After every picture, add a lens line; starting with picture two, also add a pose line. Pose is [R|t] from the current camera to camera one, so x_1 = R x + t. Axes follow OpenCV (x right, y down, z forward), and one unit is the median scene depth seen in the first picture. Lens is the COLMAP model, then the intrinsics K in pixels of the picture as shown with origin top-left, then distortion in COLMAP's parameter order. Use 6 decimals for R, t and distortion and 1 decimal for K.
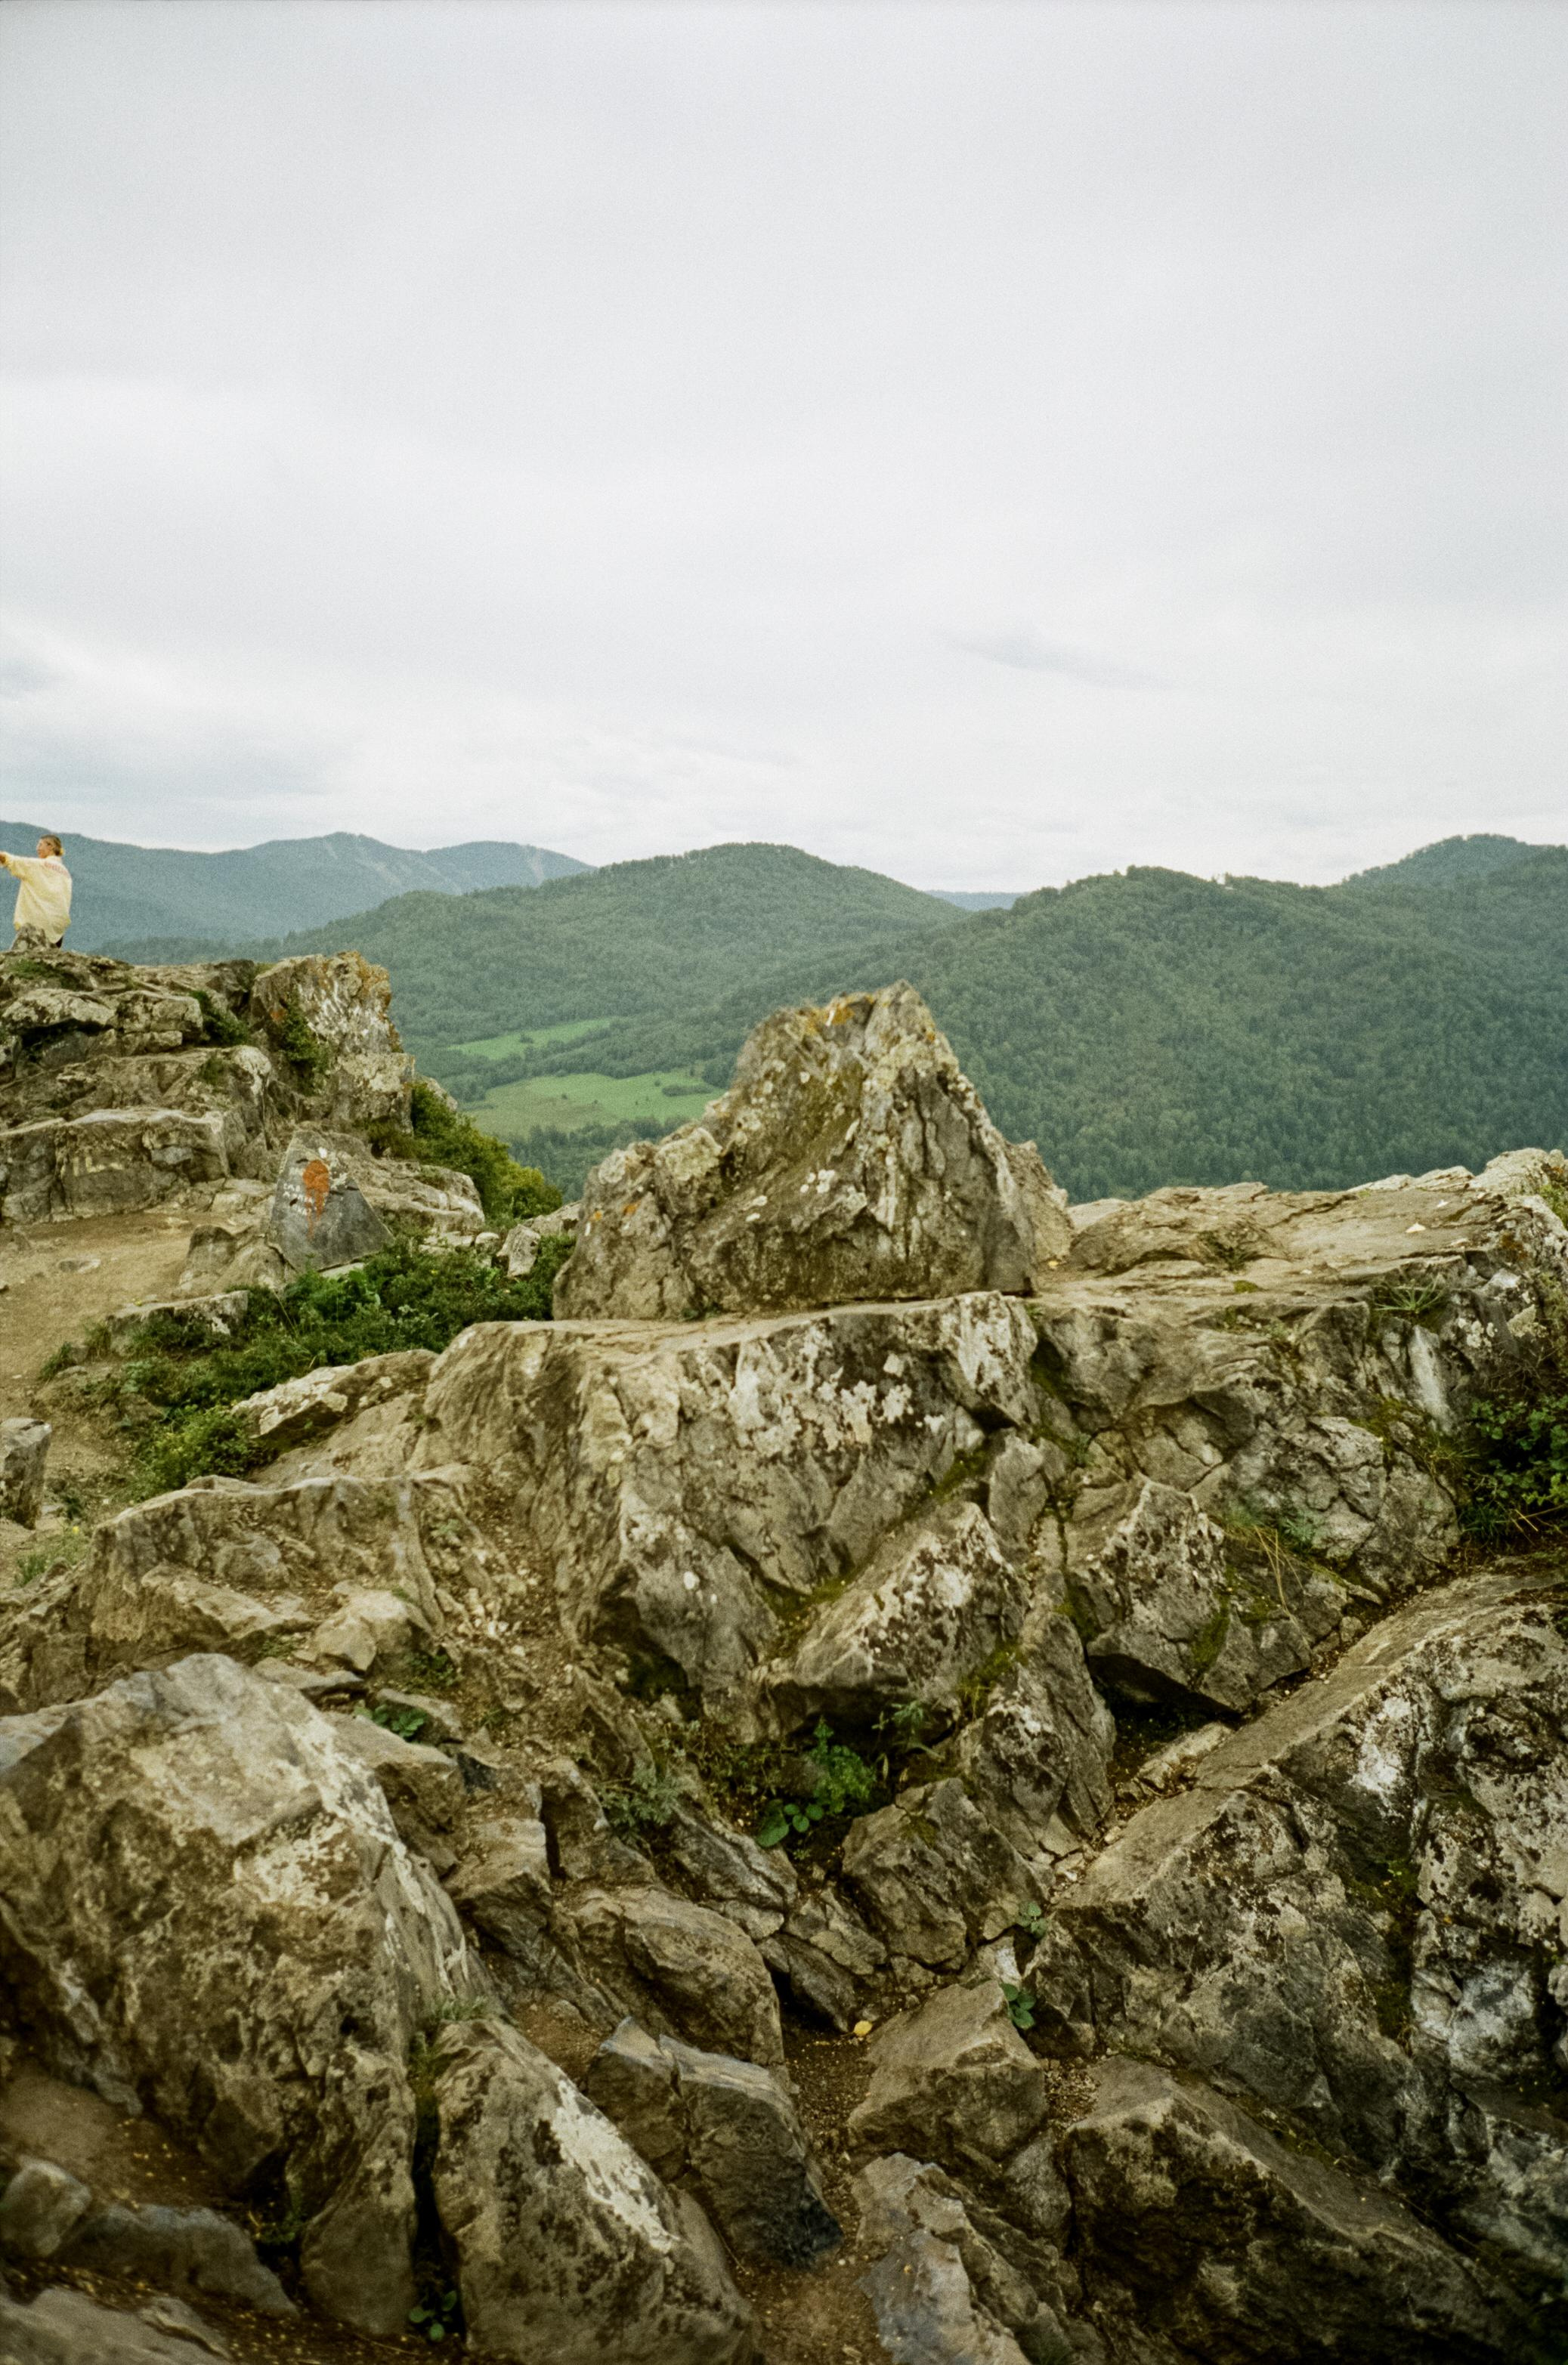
lens RADIAL K [[2172.7, 0, 804.4], [0, 2172.7, 1278.4], [0, 0, 1]] dist [0.049454, 0.000000]
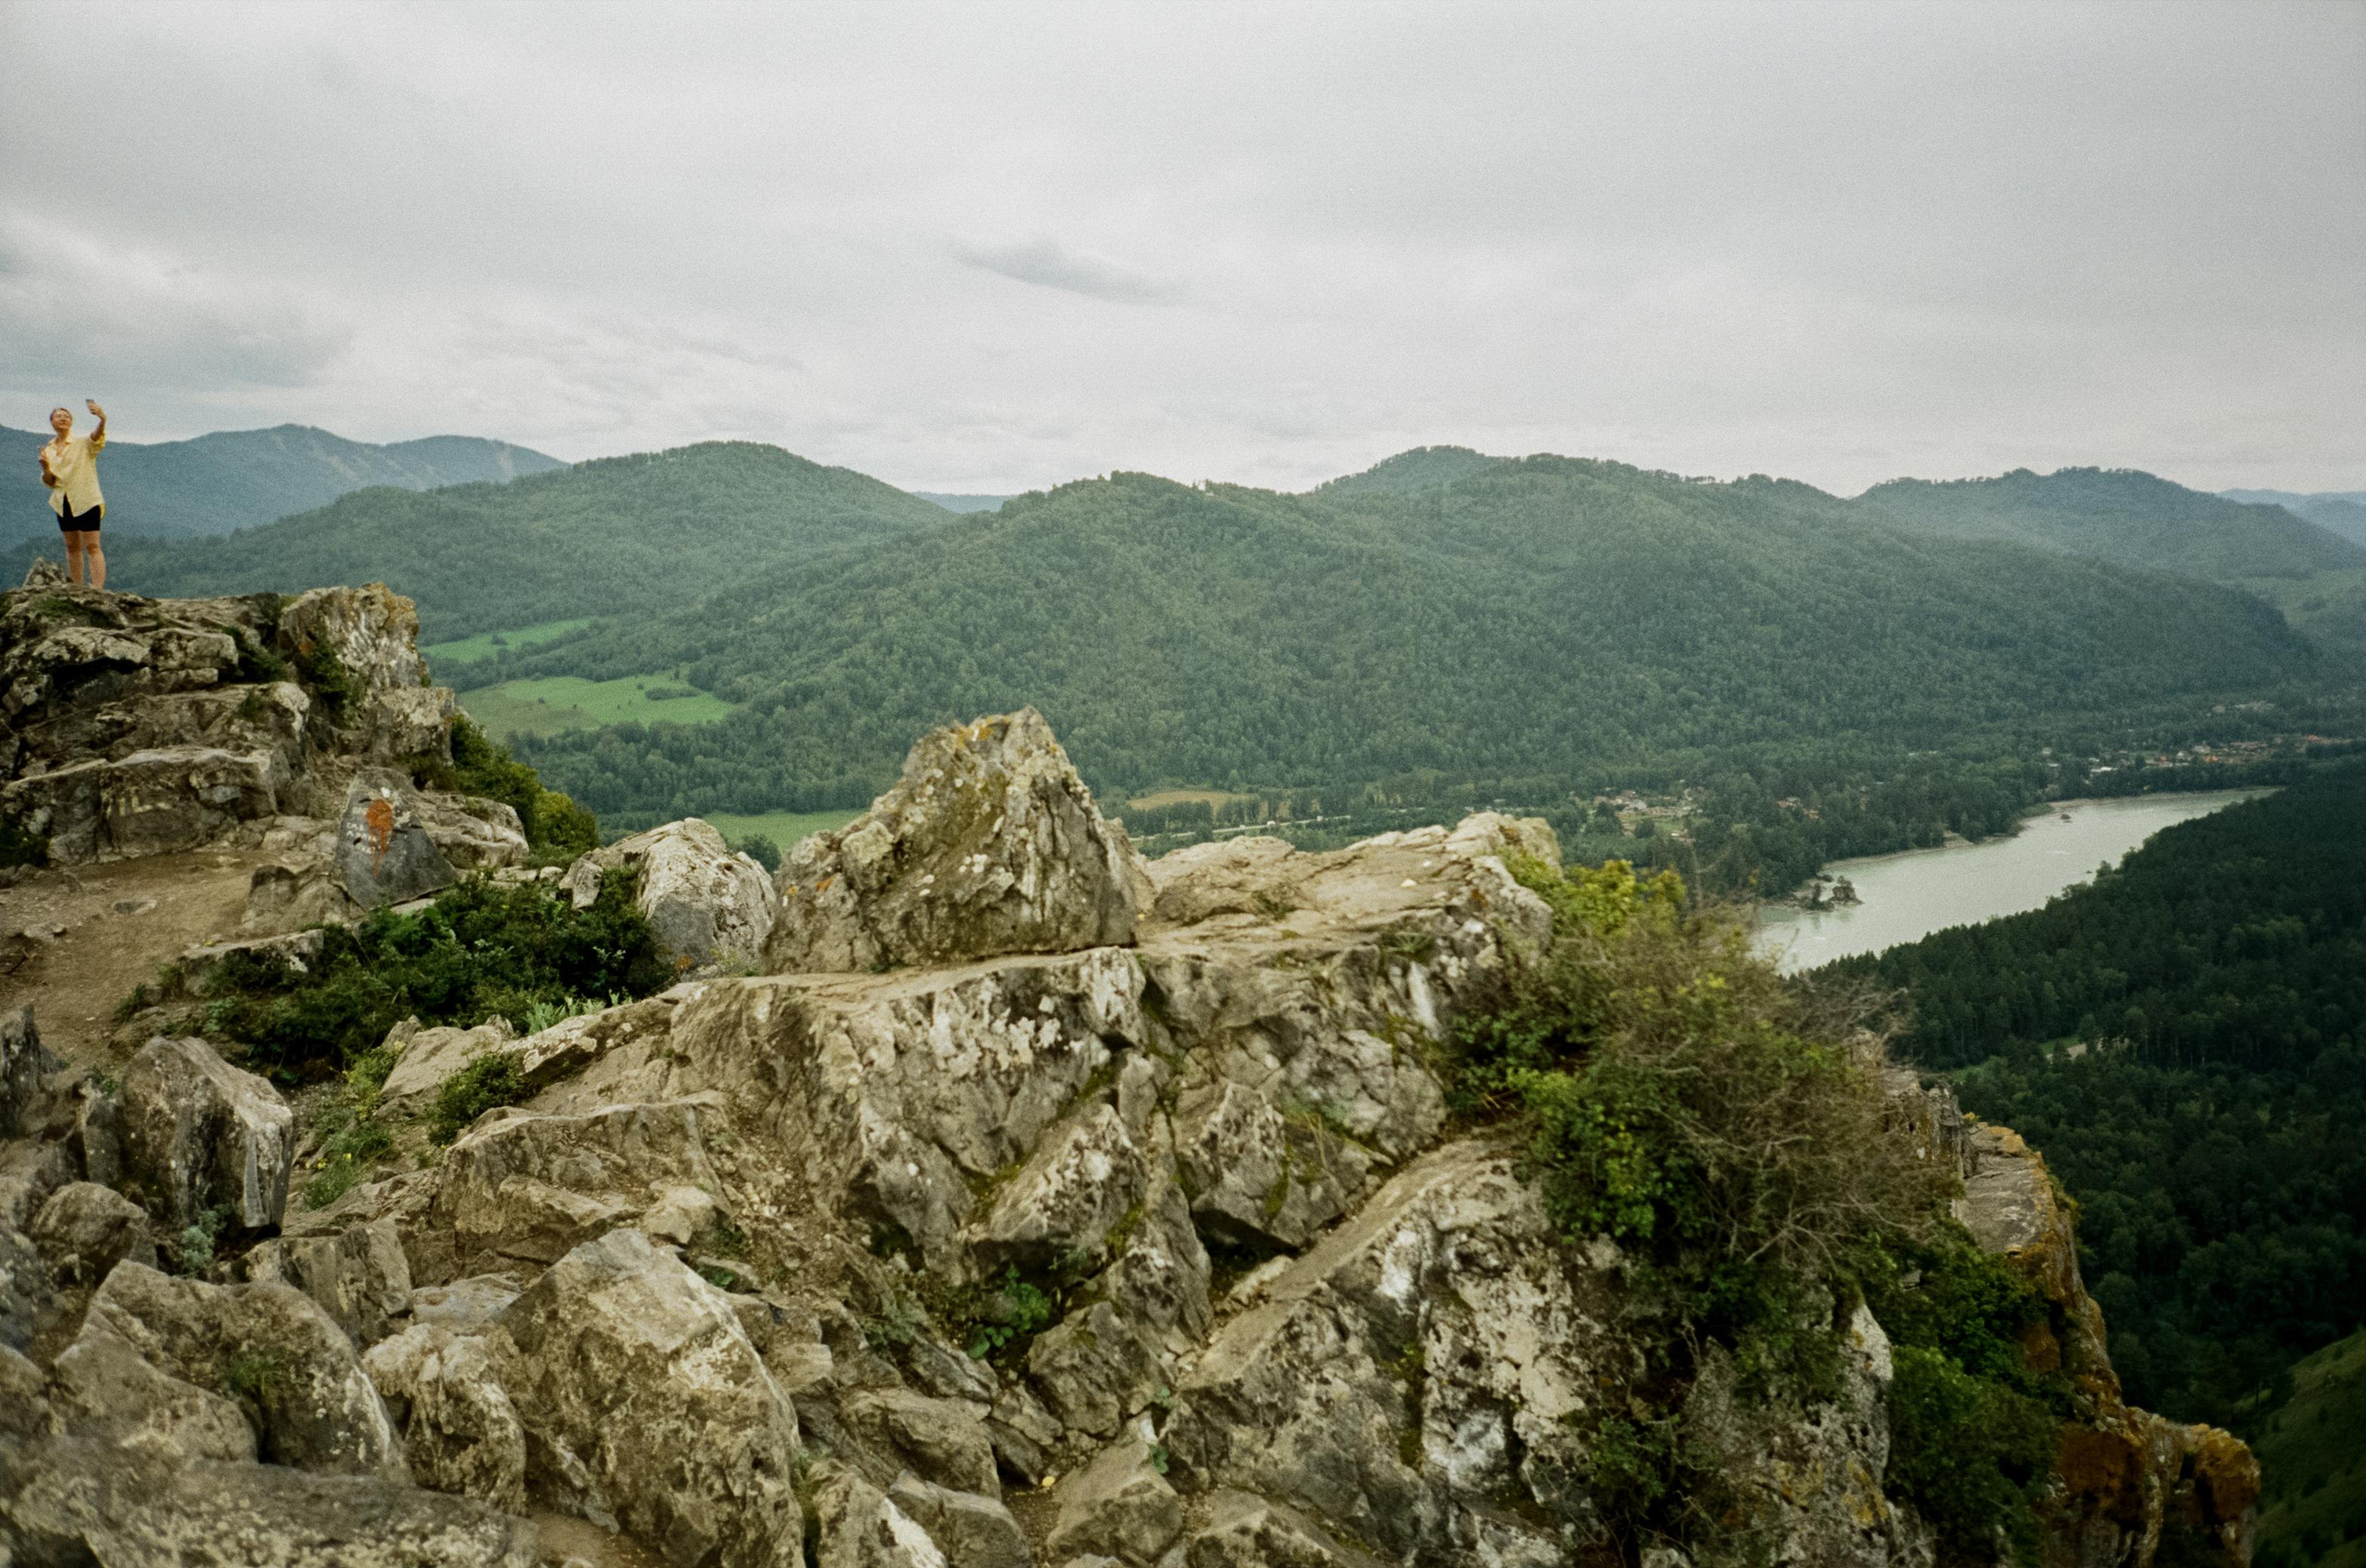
lens RADIAL K [[2173.2, 0, 1175.2], [0, 2173.2, 812.9], [0, 0, 1]] dist [0.049454, 0.000000]
pose [[0.984848, -0.015446, 0.172728, -0.103415], [0.020610, 0.999391, -0.028143, -0.037056], [-0.172188, 0.031277, 0.984567, -0.329993]]
